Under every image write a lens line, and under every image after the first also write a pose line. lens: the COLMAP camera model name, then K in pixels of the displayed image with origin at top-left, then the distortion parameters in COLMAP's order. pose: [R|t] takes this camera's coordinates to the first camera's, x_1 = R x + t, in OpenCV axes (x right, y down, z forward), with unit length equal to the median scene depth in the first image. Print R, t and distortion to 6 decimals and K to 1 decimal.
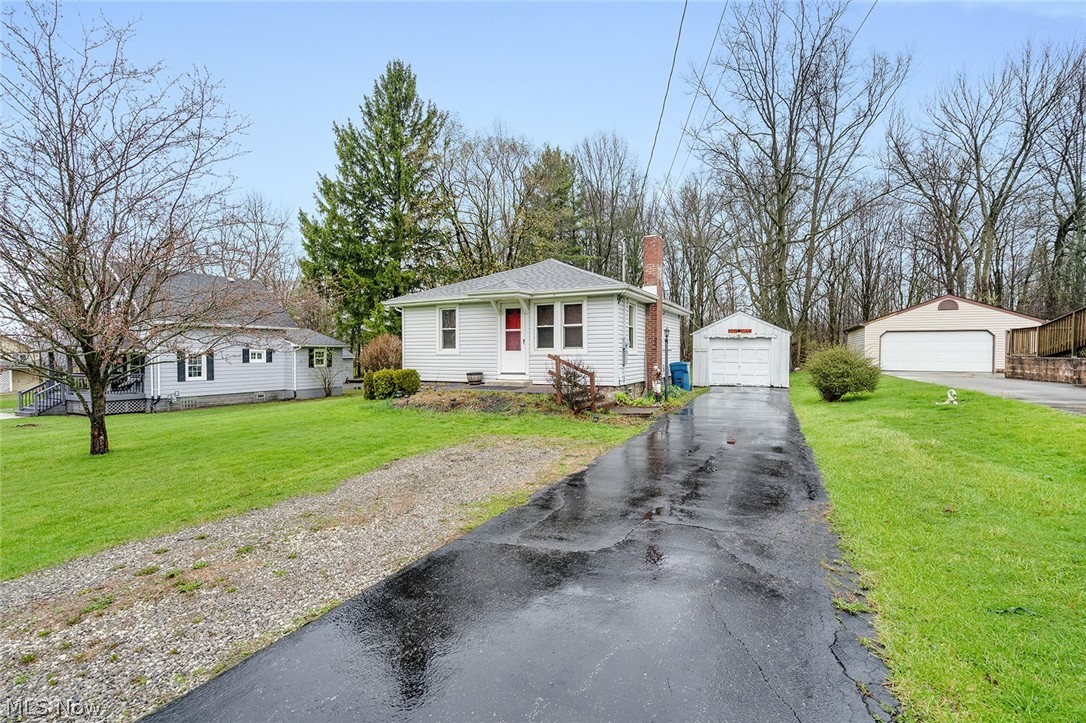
lens RADIAL K [[514.7, 0, 543.0], [0, 514.7, 361.5], [0, 0, 1]] dist [-0.009622, 0.000081]
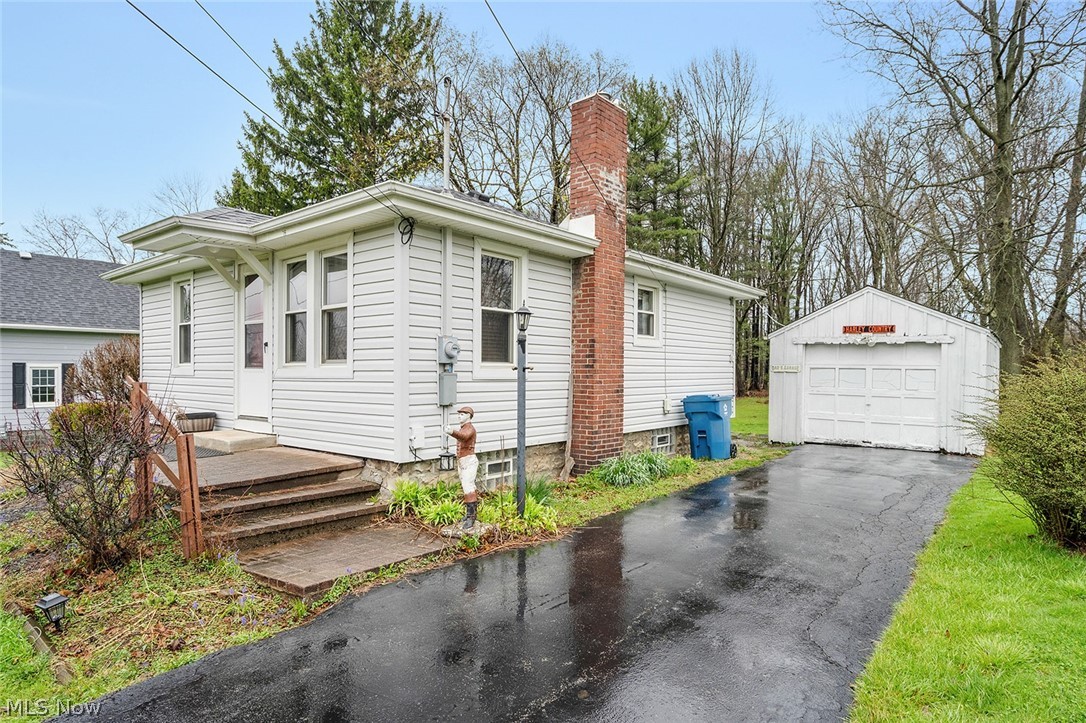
lens RADIAL K [[623.9, 0, 543.9], [0, 623.9, 377.6], [0, 0, 1]] dist [-0.000642, 0.000154]
pose [[0.972221, 0.010393, -0.233834, 0.293371], [-0.011888, 0.999917, -0.004986, -0.011499], [0.233763, 0.007627, 0.972264, 0.484500]]
